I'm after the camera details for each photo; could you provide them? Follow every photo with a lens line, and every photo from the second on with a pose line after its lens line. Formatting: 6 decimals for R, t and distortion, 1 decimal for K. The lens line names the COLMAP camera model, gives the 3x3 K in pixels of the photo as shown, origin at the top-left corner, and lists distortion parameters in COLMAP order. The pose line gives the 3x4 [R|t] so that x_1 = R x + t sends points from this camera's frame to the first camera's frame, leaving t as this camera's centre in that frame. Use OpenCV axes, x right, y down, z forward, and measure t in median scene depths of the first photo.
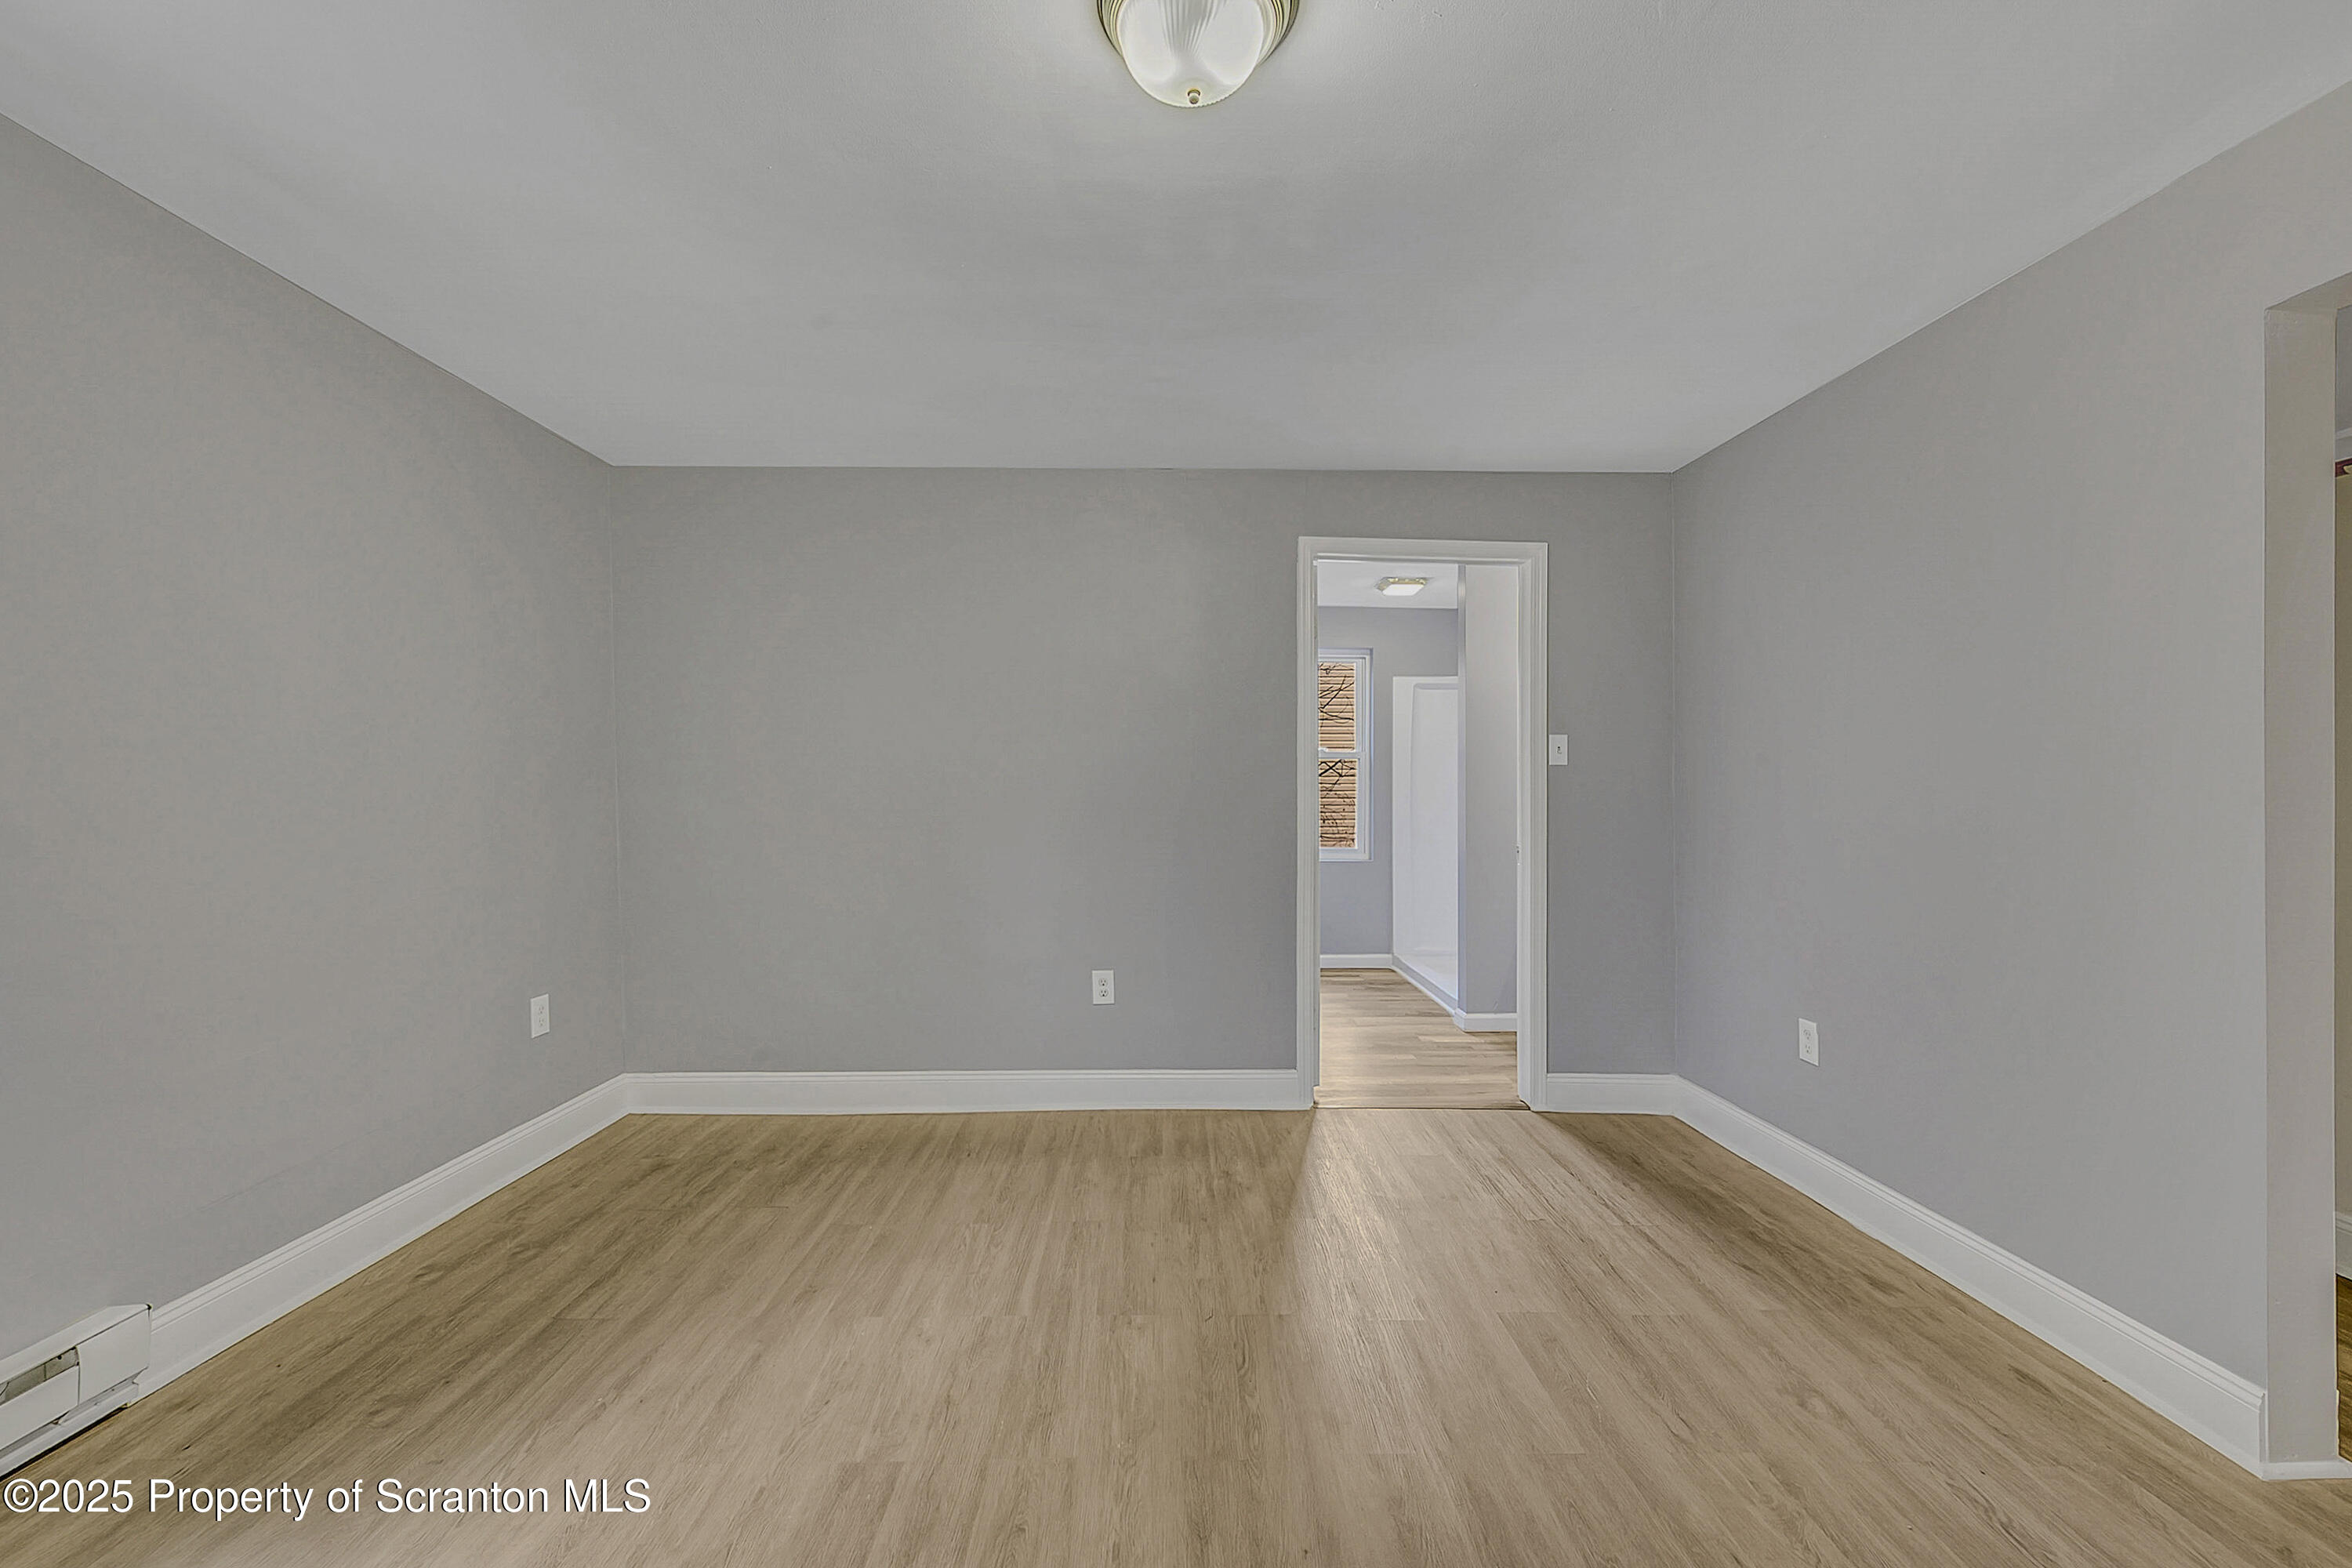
lens RADIAL K [[943.3, 0, 1178.3], [0, 943.3, 789.1], [0, 0, 1]] dist [-0.000264, -0.000018]
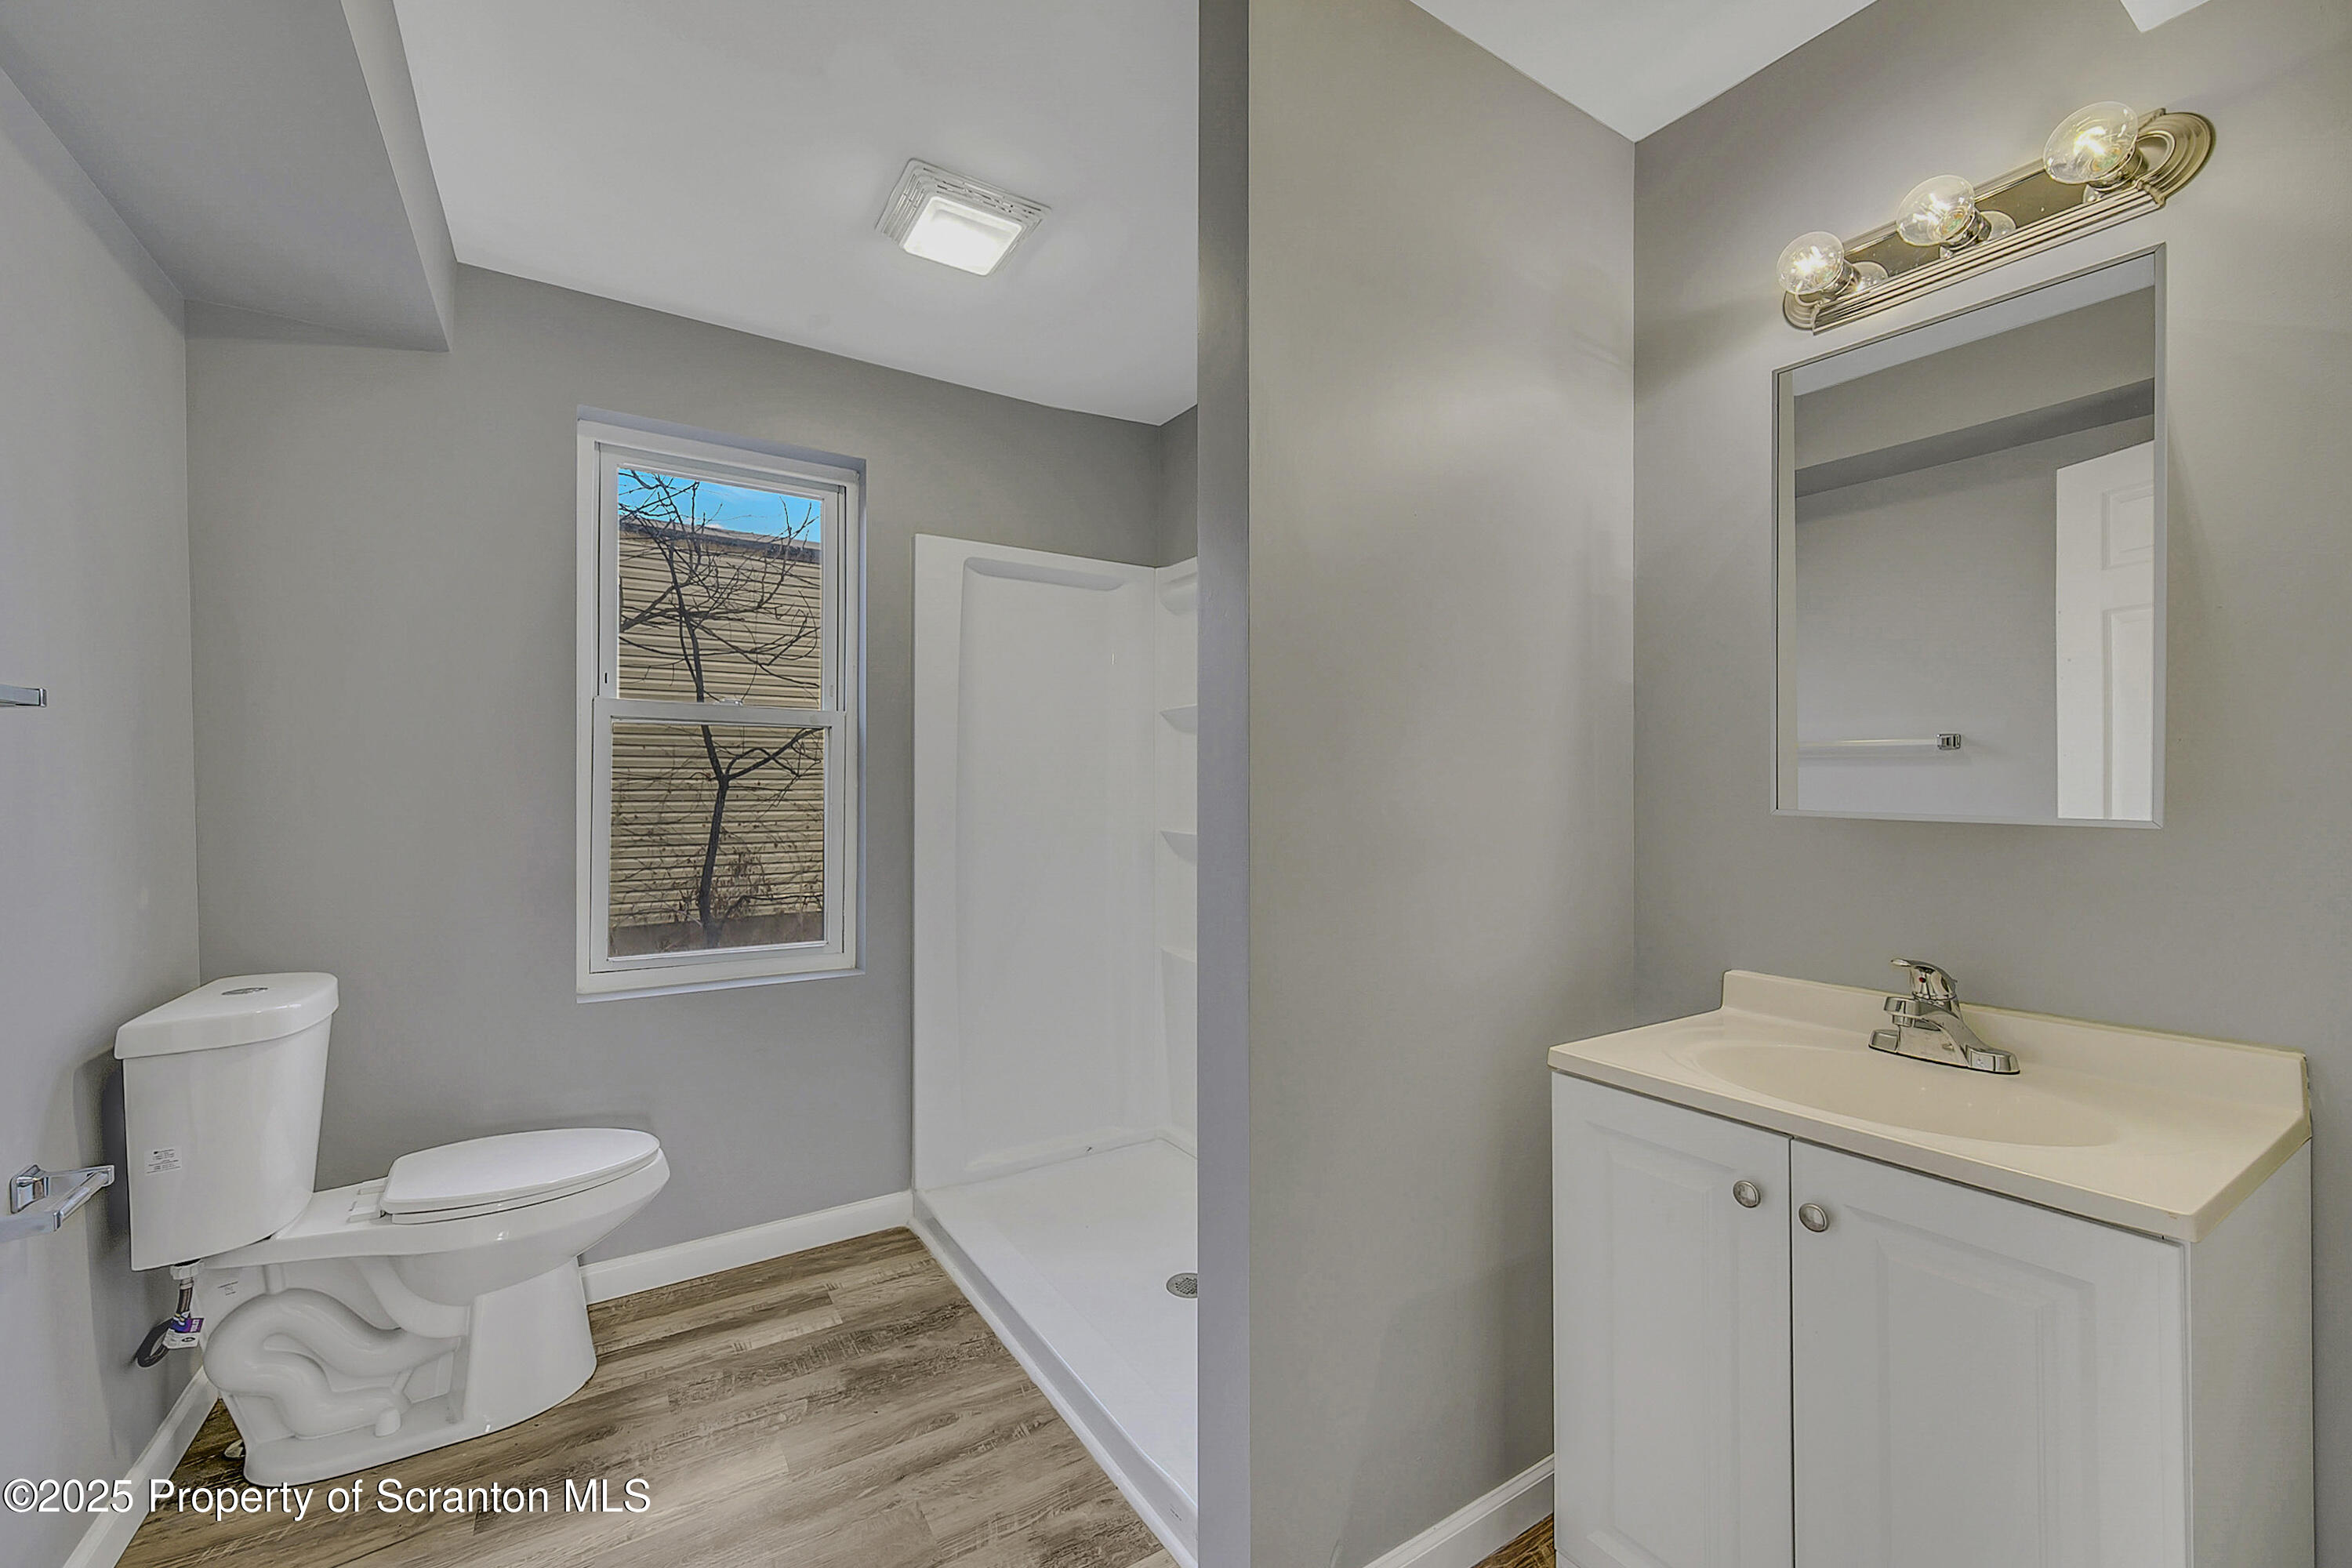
lens RADIAL K [[956.2, 0, 1176.0], [0, 956.2, 784.0], [0, 0, 1]] dist [-0.000188, -0.000178]
pose [[0.860404, 0.000855, 0.509612, 0.106528], [0.002700, 0.999977, -0.006236, -0.003547], [-0.509605, 0.006741, 0.860382, 0.559748]]
